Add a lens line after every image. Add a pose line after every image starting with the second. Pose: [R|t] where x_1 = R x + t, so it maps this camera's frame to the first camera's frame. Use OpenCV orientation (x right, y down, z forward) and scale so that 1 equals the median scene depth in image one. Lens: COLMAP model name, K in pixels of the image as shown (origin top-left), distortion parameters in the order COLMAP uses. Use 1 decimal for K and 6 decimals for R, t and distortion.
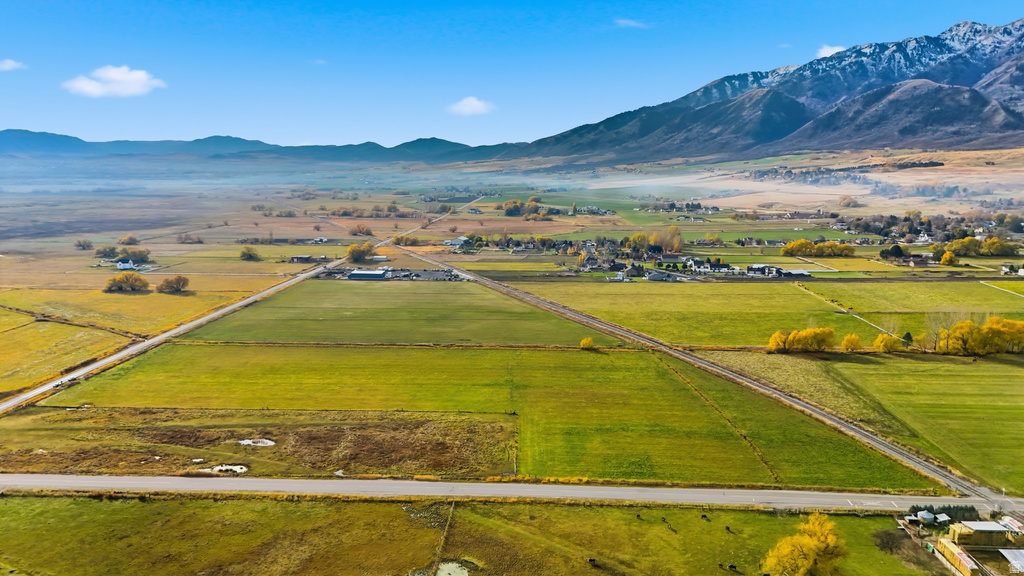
lens RADIAL K [[743.8, 0, 513.9], [0, 743.8, 292.8], [0, 0, 1]] dist [0.070804, -0.065586]
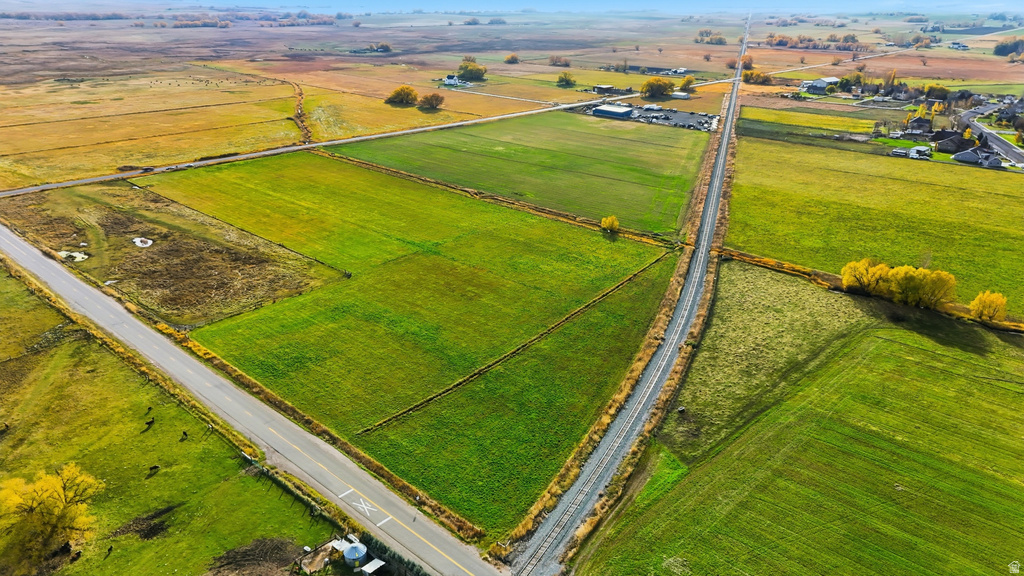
lens RADIAL K [[743.8, 0, 513.9], [0, 743.8, 292.8], [0, 0, 1]] dist [0.070804, -0.065586]
pose [[0.766760, 0.246813, -0.592590, 0.516918], [-0.113074, 0.960626, 0.253793, -0.049982], [0.631897, -0.127592, 0.764478, 0.333196]]
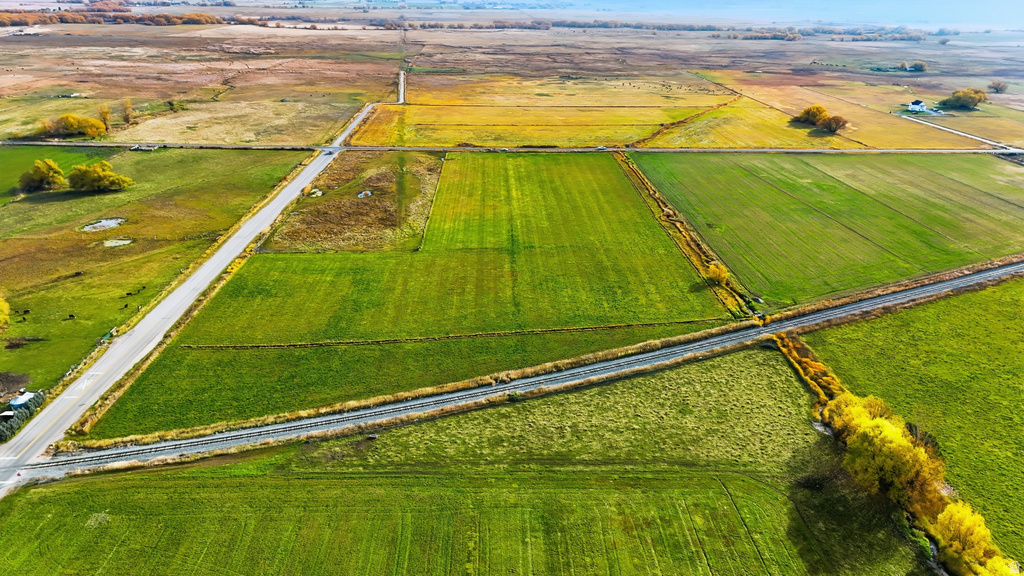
lens RADIAL K [[743.8, 0, 513.9], [0, 743.8, 292.8], [0, 0, 1]] dist [0.070804, -0.065586]
pose [[0.089740, 0.368754, -0.925185, 0.714871], [-0.178797, 0.919806, 0.349267, -0.115970], [0.979785, 0.134077, 0.148476, 0.747292]]
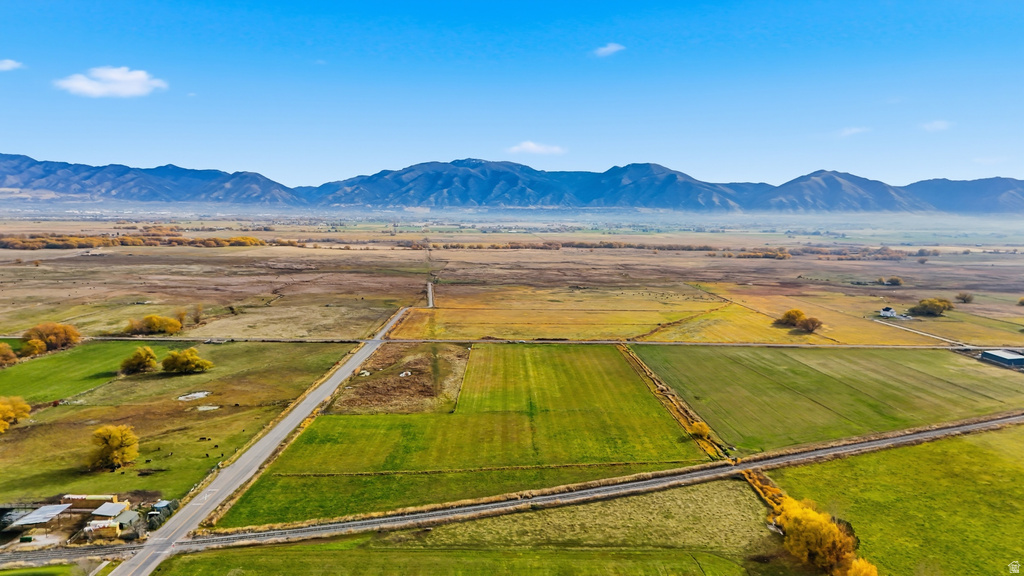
lens RADIAL K [[743.8, 0, 513.9], [0, 743.8, 292.8], [0, 0, 1]] dist [0.070804, -0.065586]
pose [[0.072908, 0.097518, -0.992560, 0.889535], [-0.177870, 0.980525, 0.083270, -0.108756], [0.981350, 0.170475, 0.088834, 0.725285]]
